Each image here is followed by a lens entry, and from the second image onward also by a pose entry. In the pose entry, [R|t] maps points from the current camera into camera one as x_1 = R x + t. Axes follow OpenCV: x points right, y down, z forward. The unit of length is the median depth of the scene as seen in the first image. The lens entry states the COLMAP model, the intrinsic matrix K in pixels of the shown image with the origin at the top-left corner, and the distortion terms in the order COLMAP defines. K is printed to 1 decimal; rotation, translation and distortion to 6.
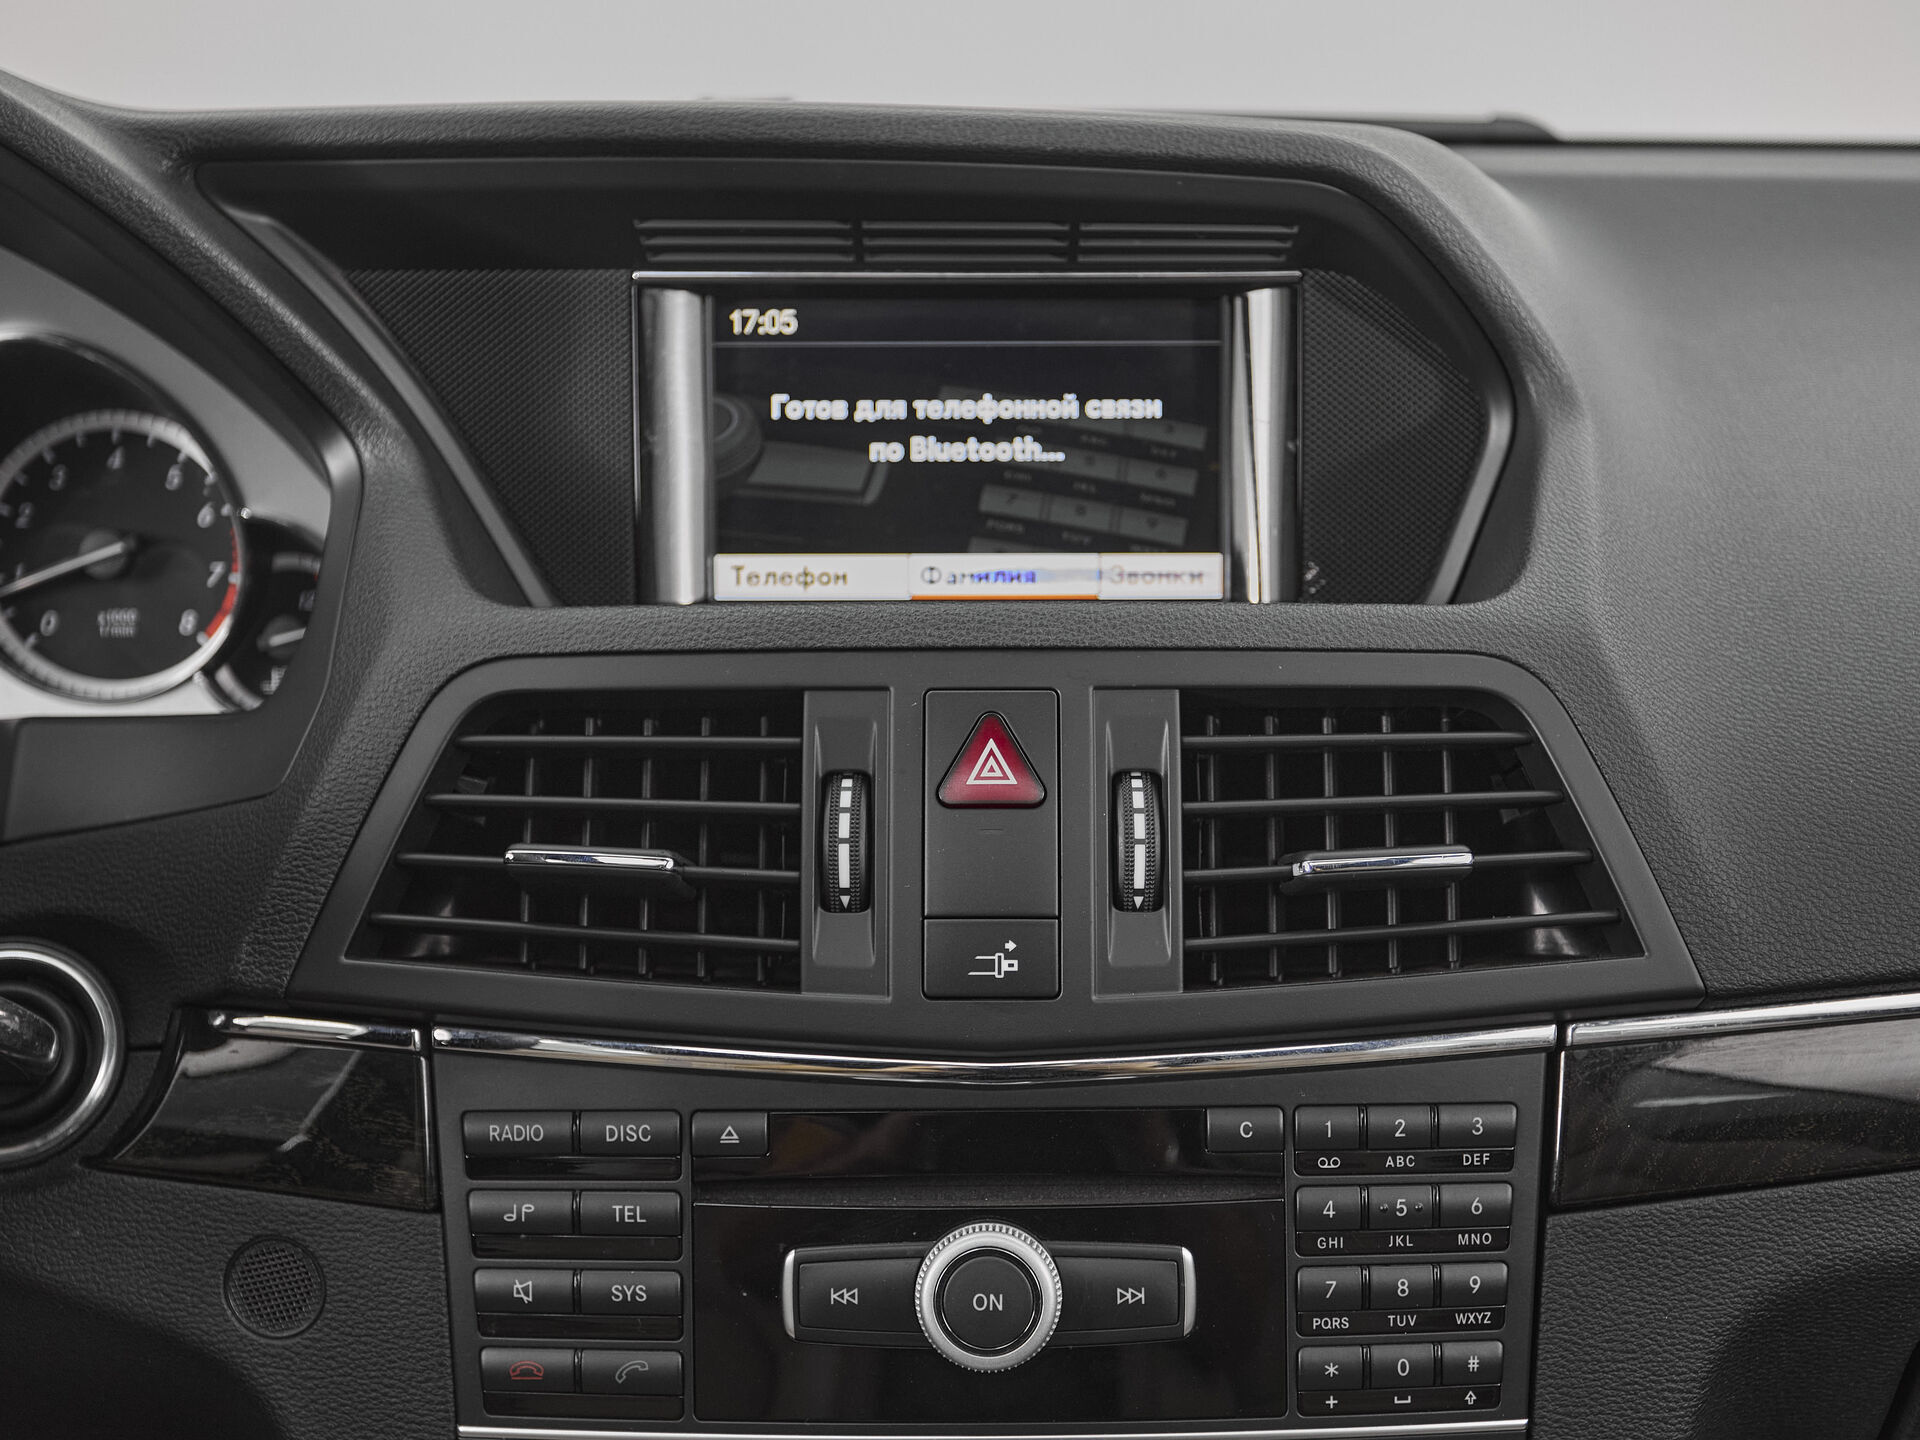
lens RADIAL K [[2908.9, 0, 998.8], [0, 2908.9, 777.4], [0, 0, 1]] dist [-0.002929, 0.000000]
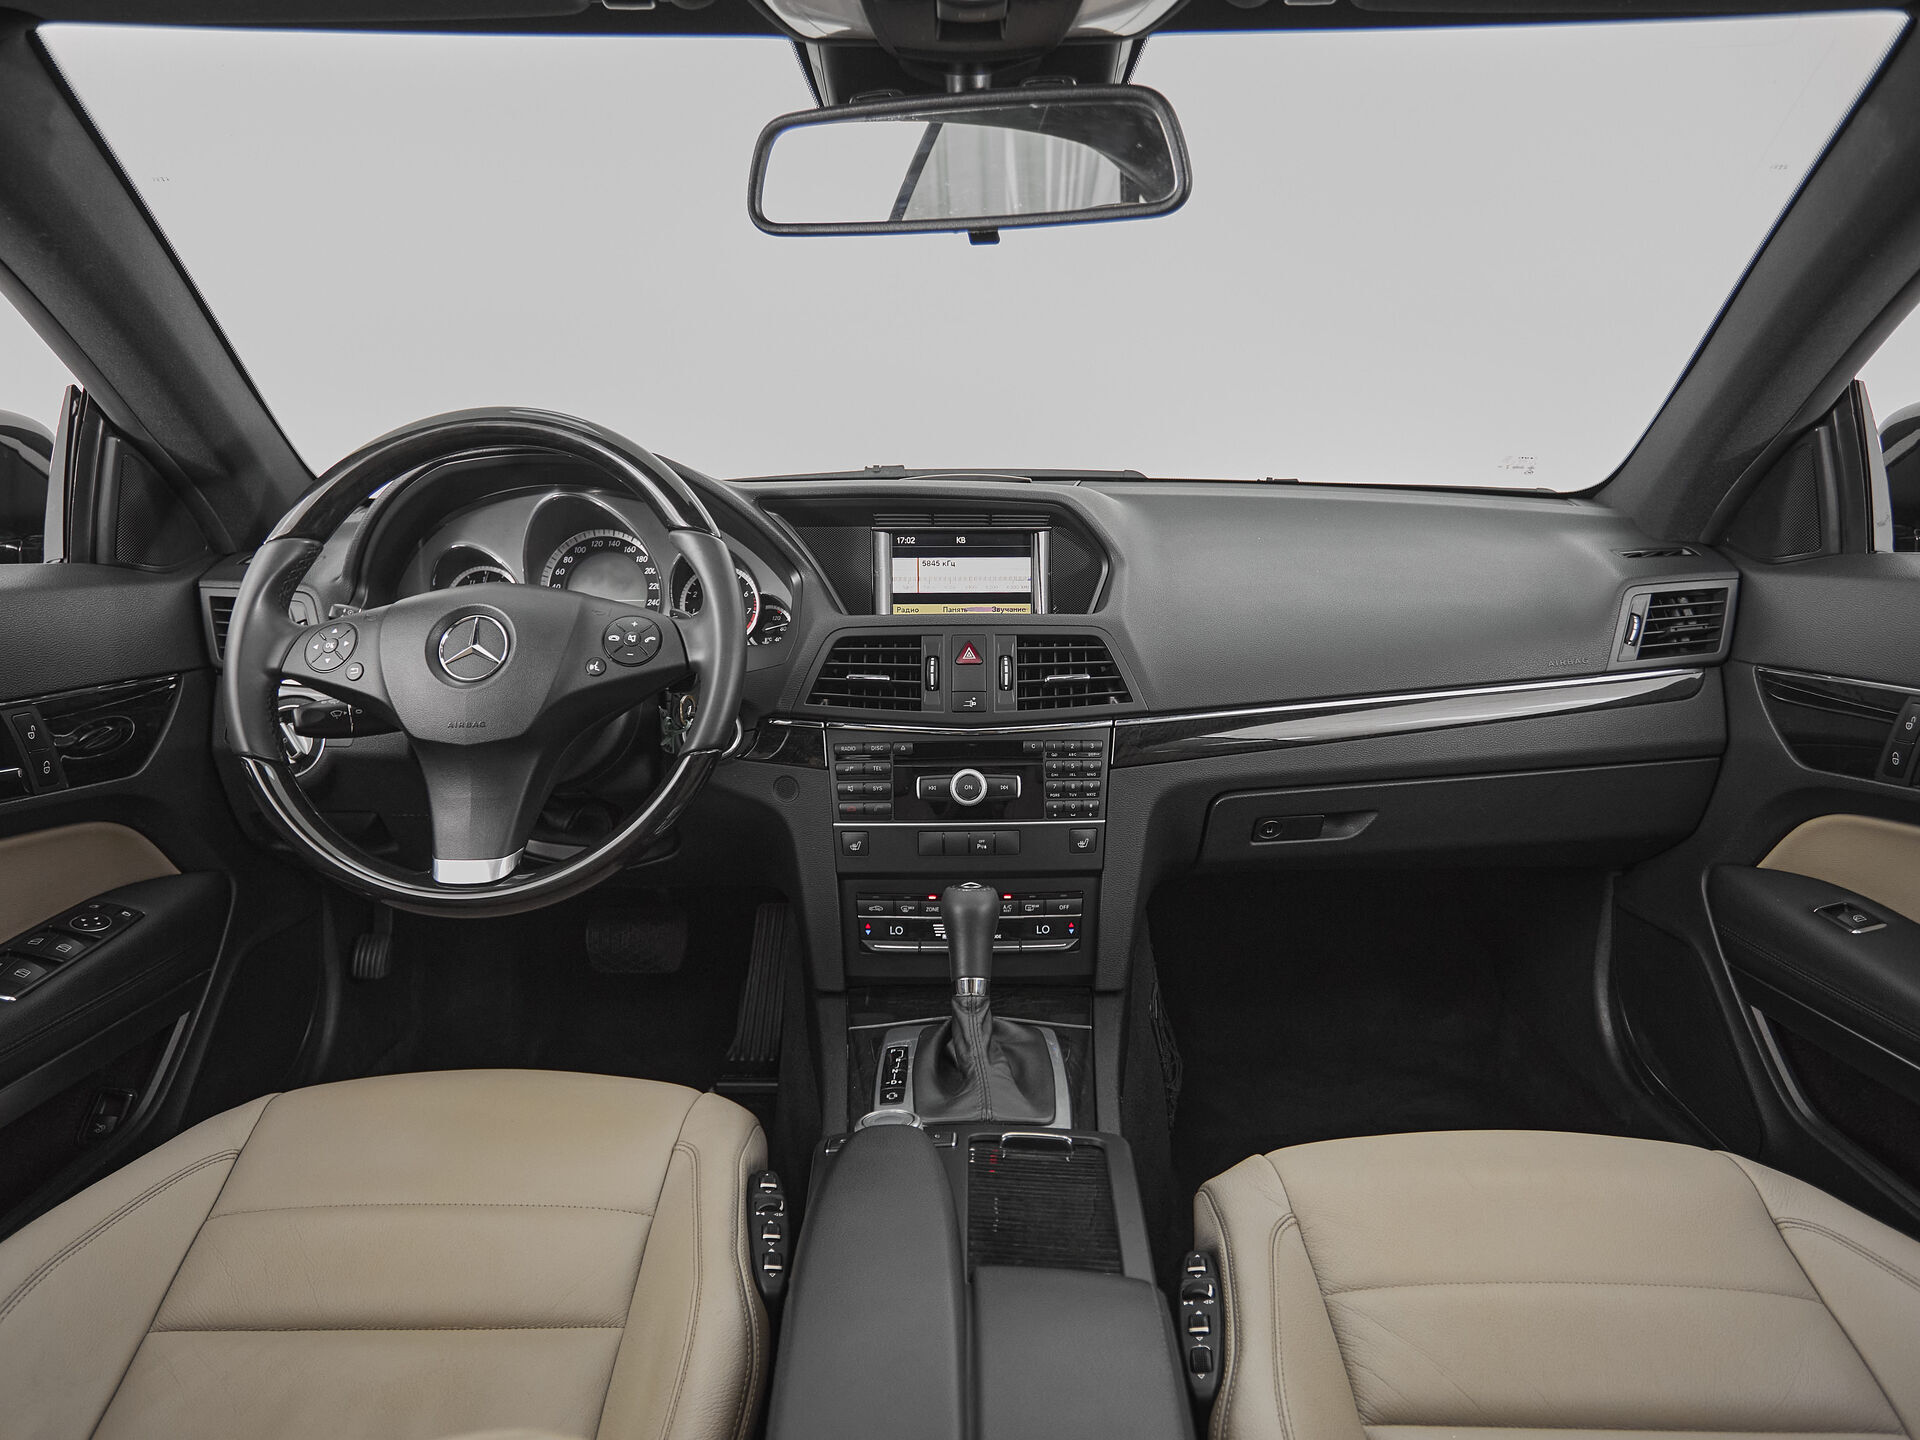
lens RADIAL K [[1230.5, 0, 969.2], [0, 1230.5, 739.5], [0, 0, 1]] dist [-0.012213, 0.006498]
pose [[0.999938, -0.003077, 0.010707, -0.020380], [0.002878, 0.999824, 0.018554, 0.079728], [-0.010762, -0.018522, 0.999771, -0.668161]]
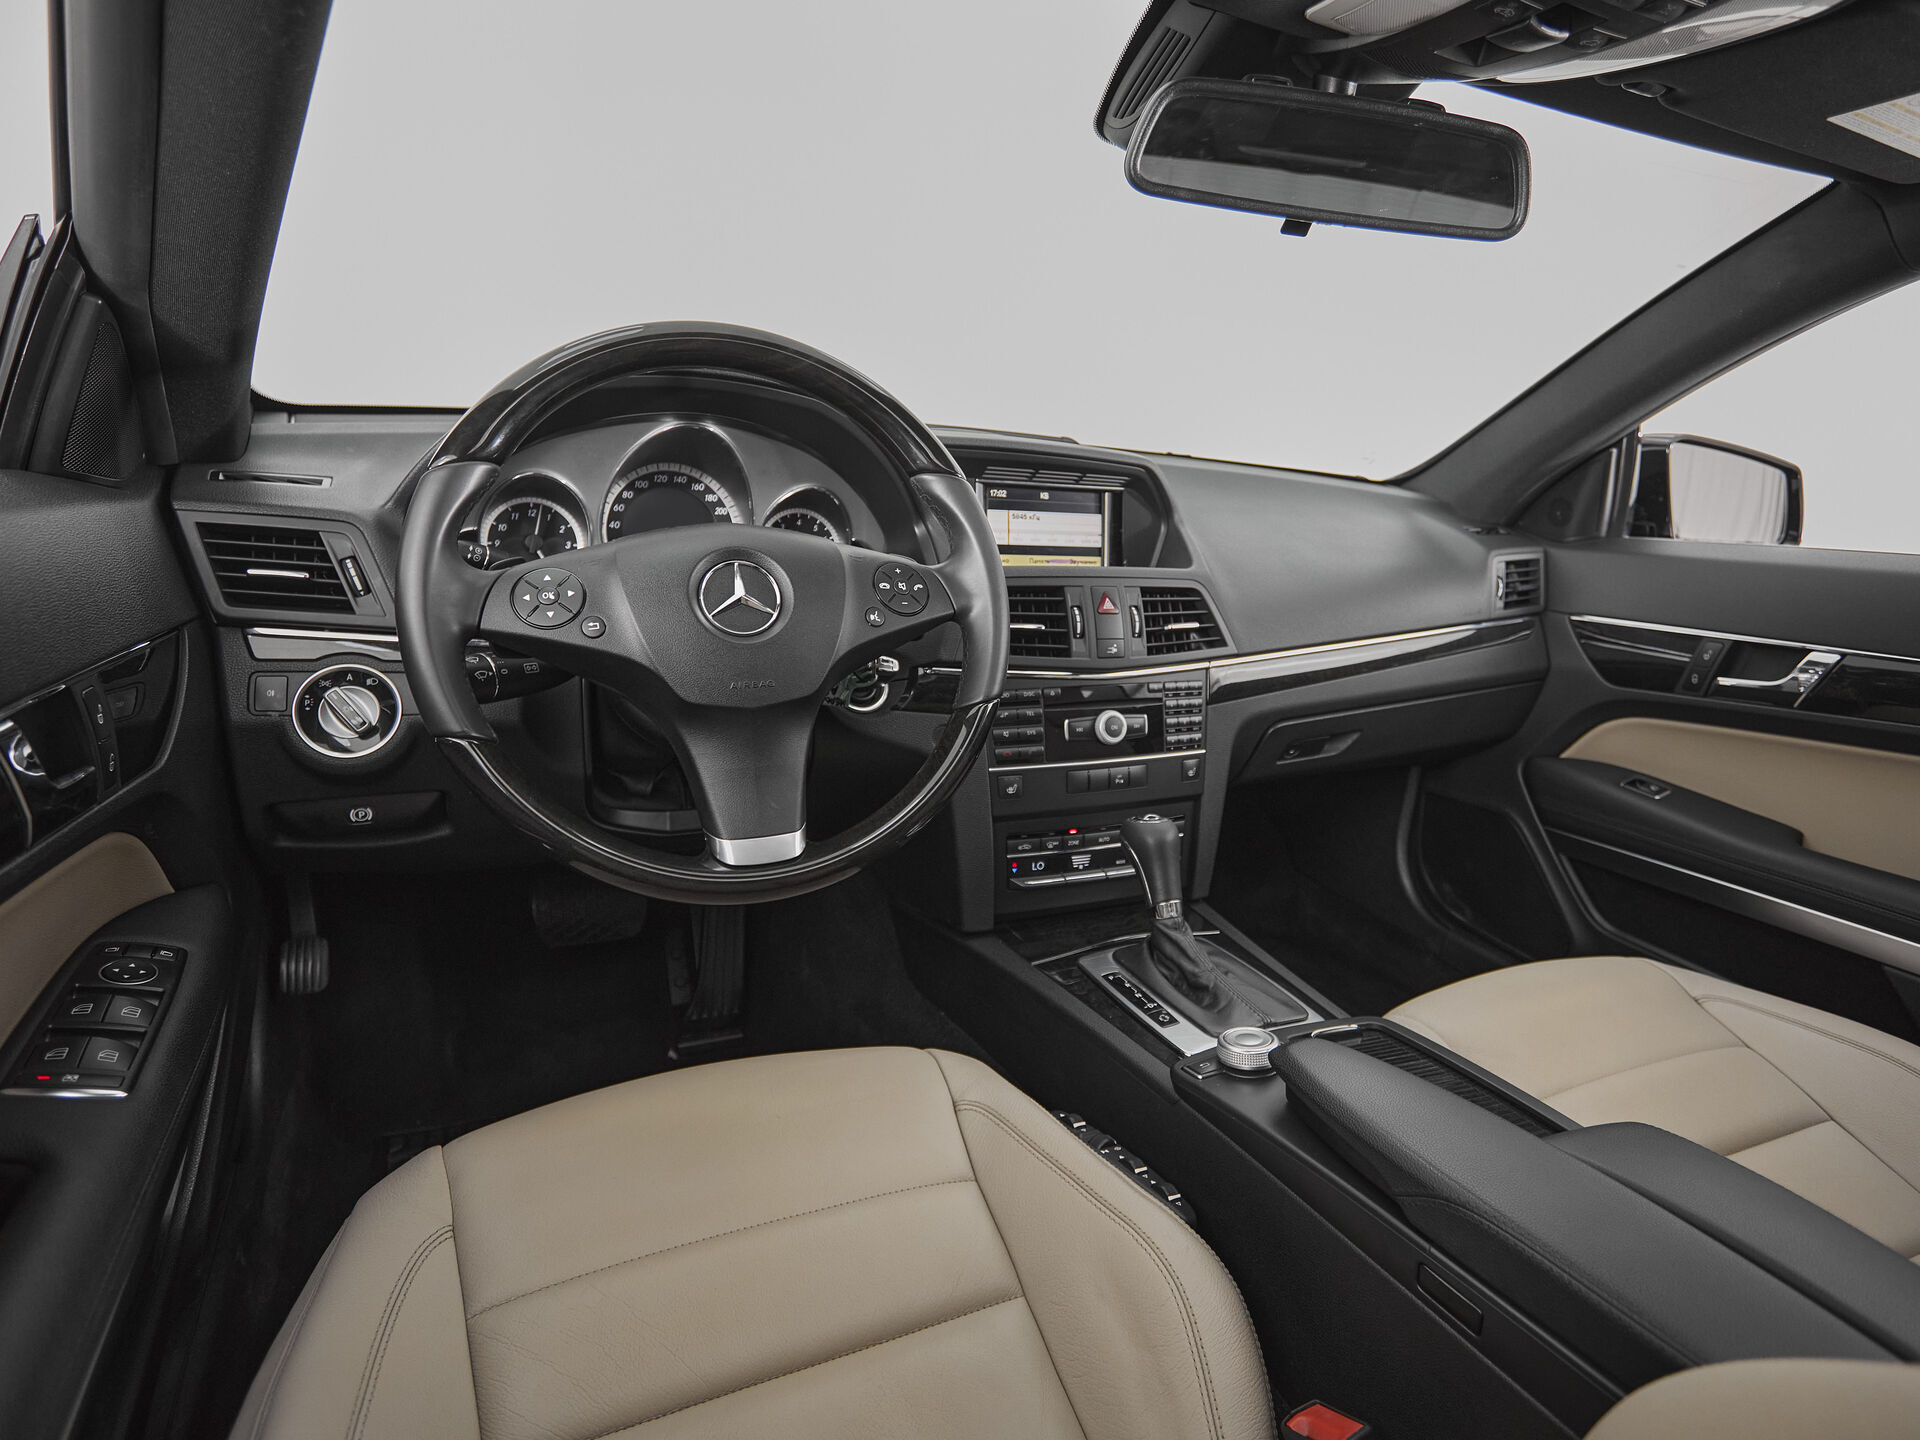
lens RADIAL K [[1089.8, 0, 1029.1], [0, 1089.8, 701.7], [0, 0, 1]] dist [-0.011671, -0.000124]
pose [[0.883593, -0.040229, 0.466525, -0.845401], [0.016611, 0.998369, 0.054628, 0.048642], [-0.467961, -0.040519, 0.882820, -0.360328]]
